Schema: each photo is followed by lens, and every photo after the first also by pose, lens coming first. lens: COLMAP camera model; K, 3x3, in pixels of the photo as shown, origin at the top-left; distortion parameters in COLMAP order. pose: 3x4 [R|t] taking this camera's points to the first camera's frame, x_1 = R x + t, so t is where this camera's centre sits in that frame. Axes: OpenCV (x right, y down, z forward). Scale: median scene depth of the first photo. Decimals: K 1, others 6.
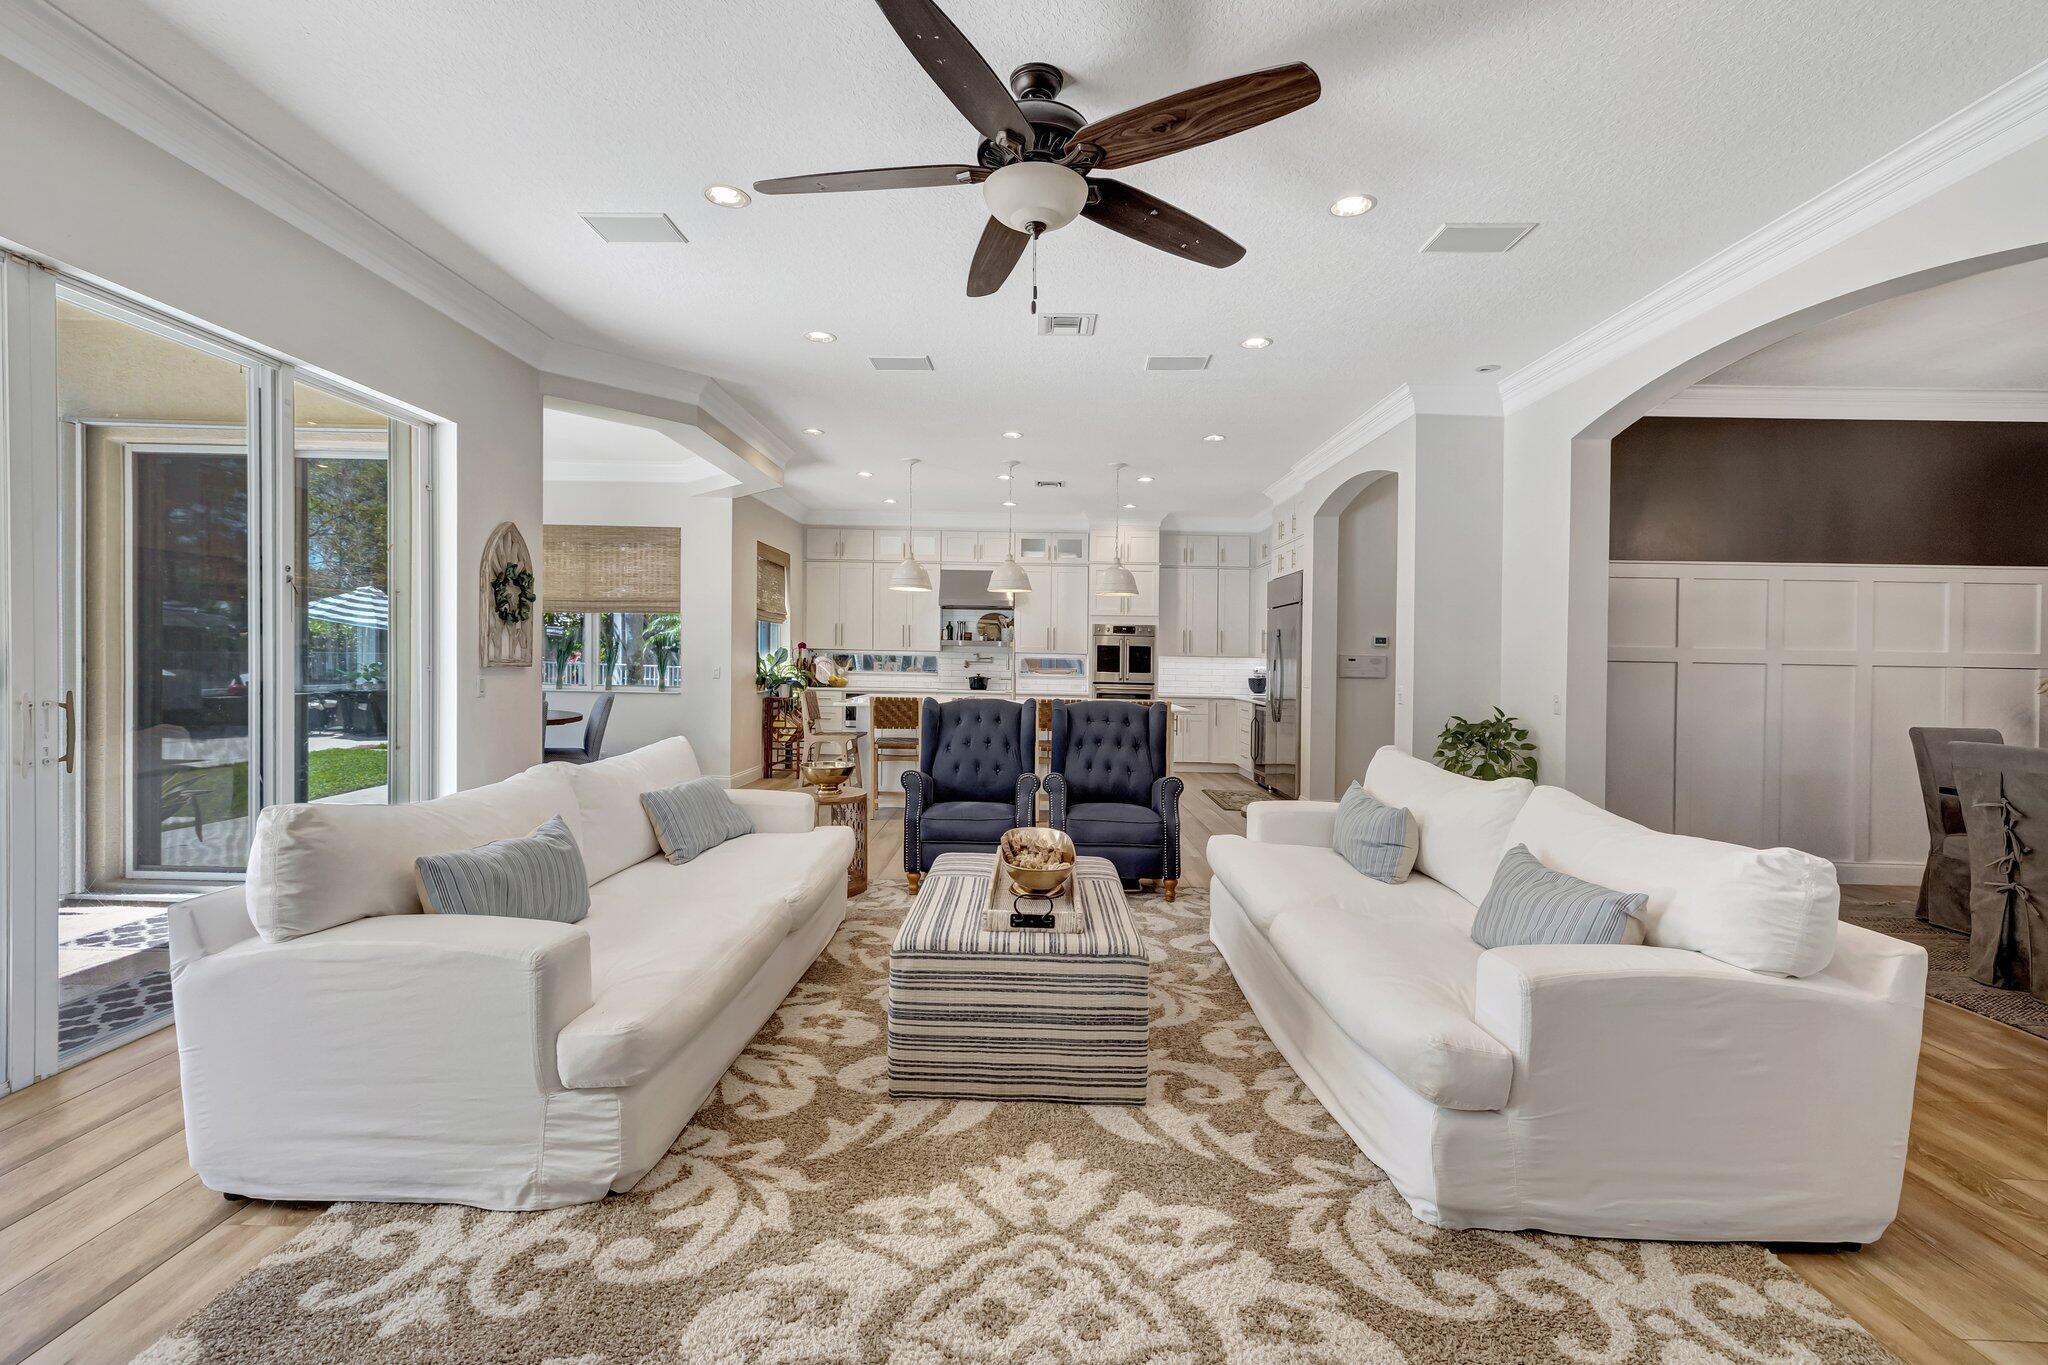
lens RADIAL K [[881.7, 0, 1025.7], [0, 881.7, 674.9], [0, 0, 1]] dist [-0.002057, 0.000227]
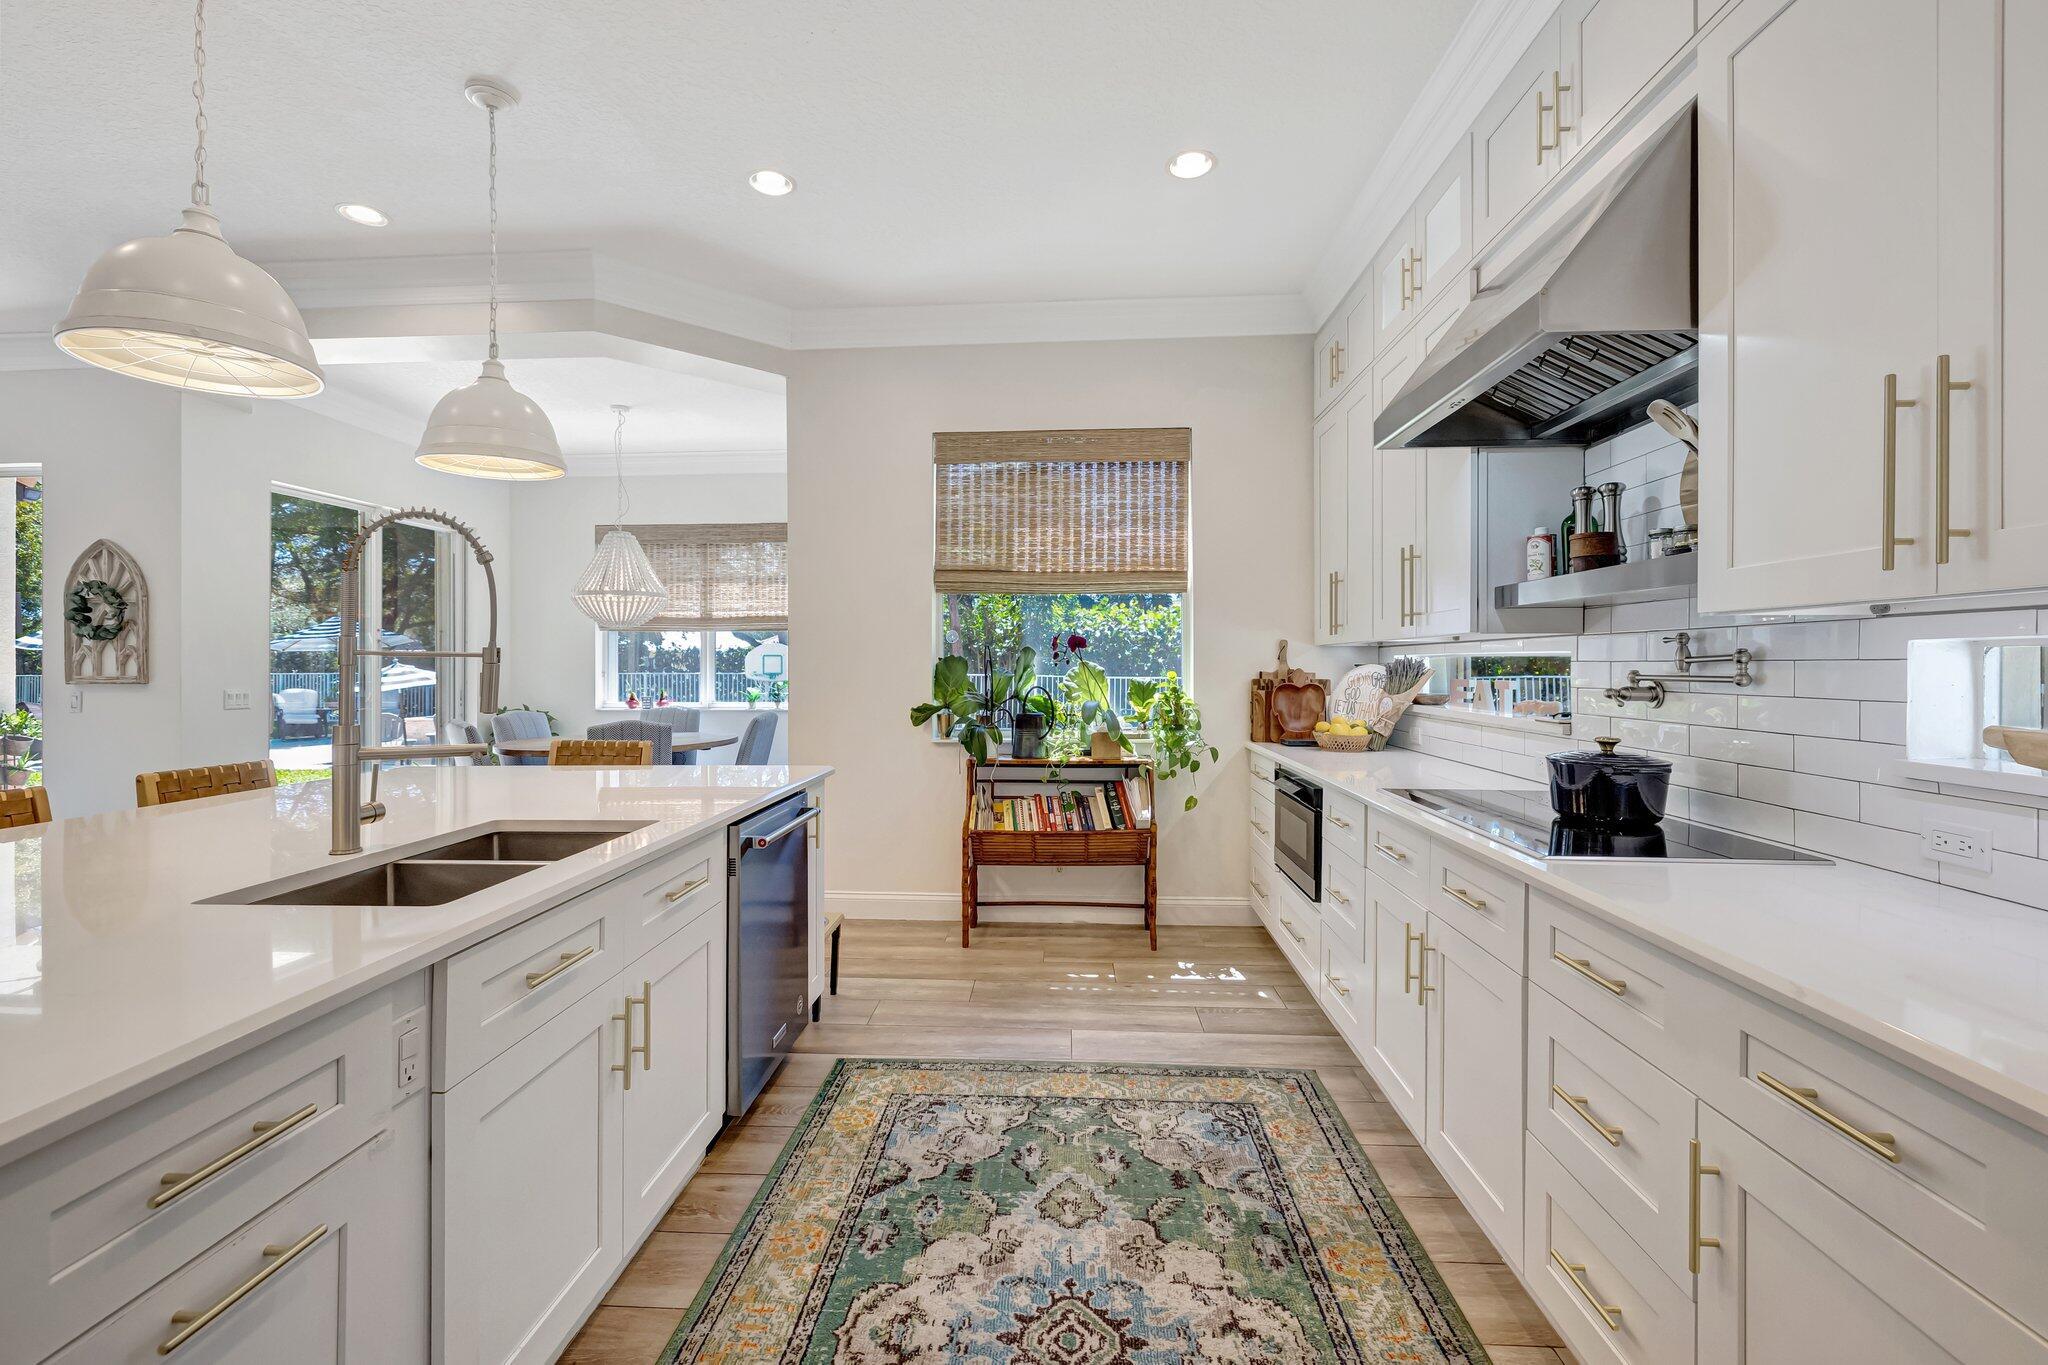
lens RADIAL K [[866.4, 0, 1031.1], [0, 866.4, 674.2], [0, 0, 1]] dist [0.000031, -0.000130]
pose [[-0.050178, -0.009895, -0.998691, 0.319902], [-0.016665, 0.999820, -0.009069, -0.027685], [0.998601, 0.016189, -0.050334, 2.053940]]
